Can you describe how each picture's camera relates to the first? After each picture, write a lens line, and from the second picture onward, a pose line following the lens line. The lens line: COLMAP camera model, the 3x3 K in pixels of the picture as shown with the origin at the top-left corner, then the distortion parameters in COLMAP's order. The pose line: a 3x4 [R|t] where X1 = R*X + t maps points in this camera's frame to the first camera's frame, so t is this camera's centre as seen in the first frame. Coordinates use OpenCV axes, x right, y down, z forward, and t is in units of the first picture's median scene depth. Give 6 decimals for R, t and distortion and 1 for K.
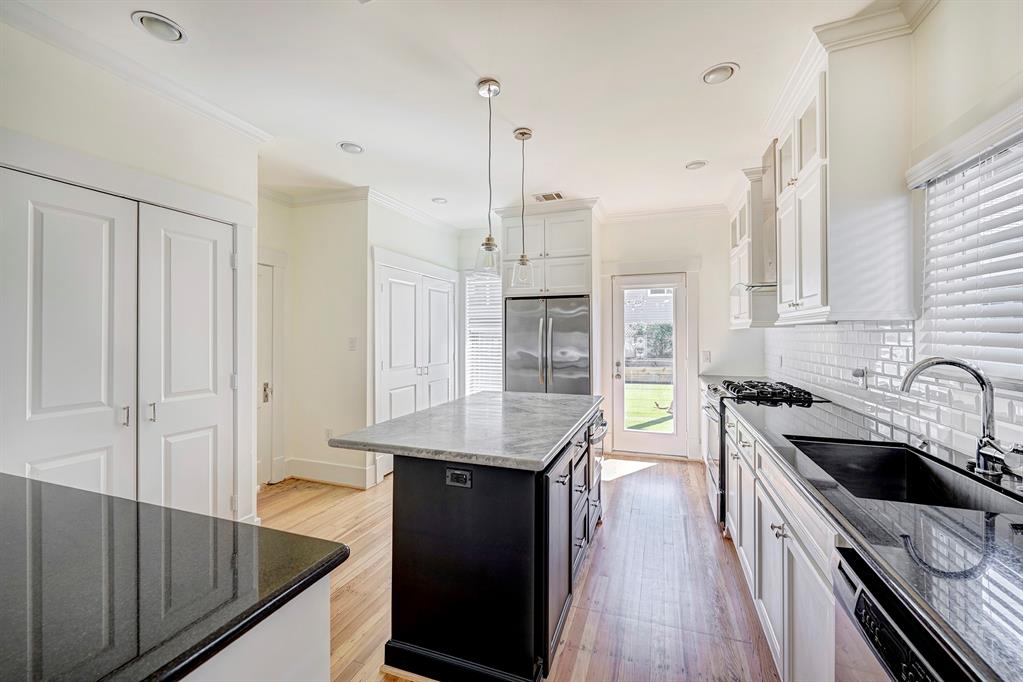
lens RADIAL K [[424.4, 0, 509.7], [0, 424.4, 332.4], [0, 0, 1]] dist [0.003173, 0.000566]
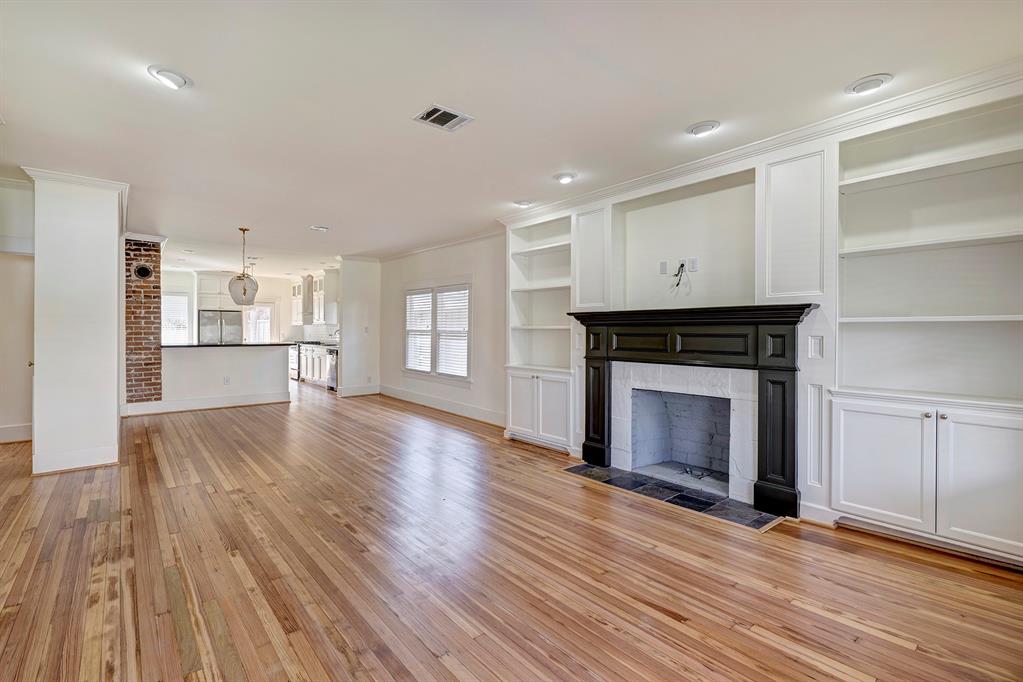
lens RADIAL K [[473.9, 0, 506.2], [0, 473.9, 341.3], [0, 0, 1]] dist [0.012253, 0.000148]
pose [[0.529041, -0.014366, 0.848475, -1.804712], [-0.006538, 0.999758, 0.021003, 0.029503], [-0.848571, -0.016659, 0.528819, -2.380719]]
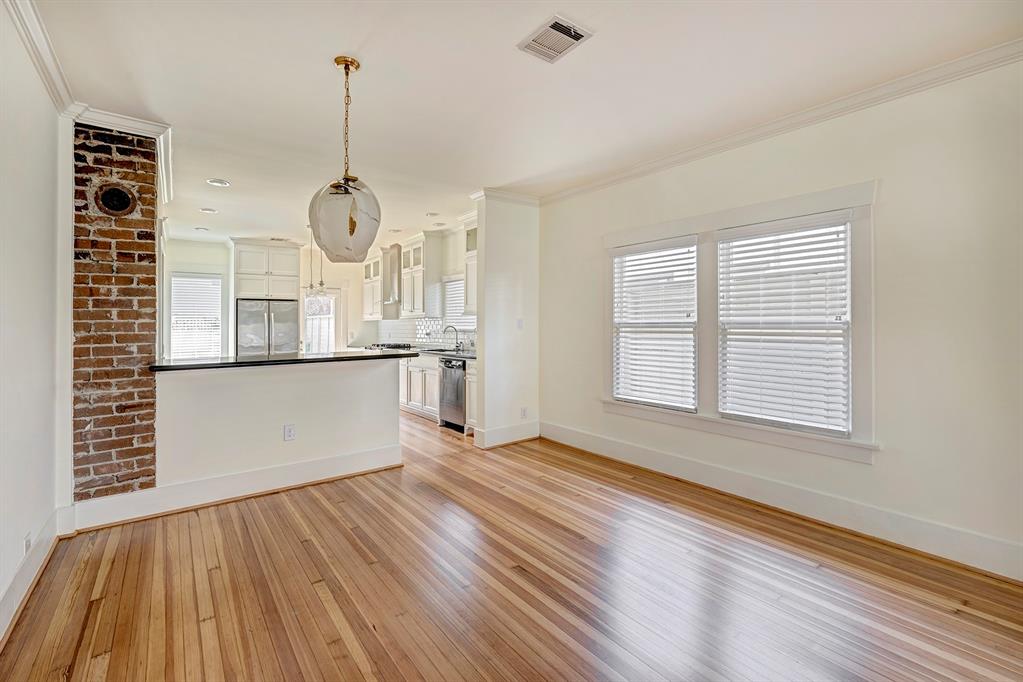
lens RADIAL K [[473.9, 0, 495.6], [0, 473.9, 319.8], [0, 0, 1]] dist [0.012253, 0.000148]
pose [[0.591833, 0.006351, 0.806035, -1.138159], [0.008853, 0.999857, -0.014378, 0.032288], [-0.806012, 0.015645, 0.591693, -0.977240]]
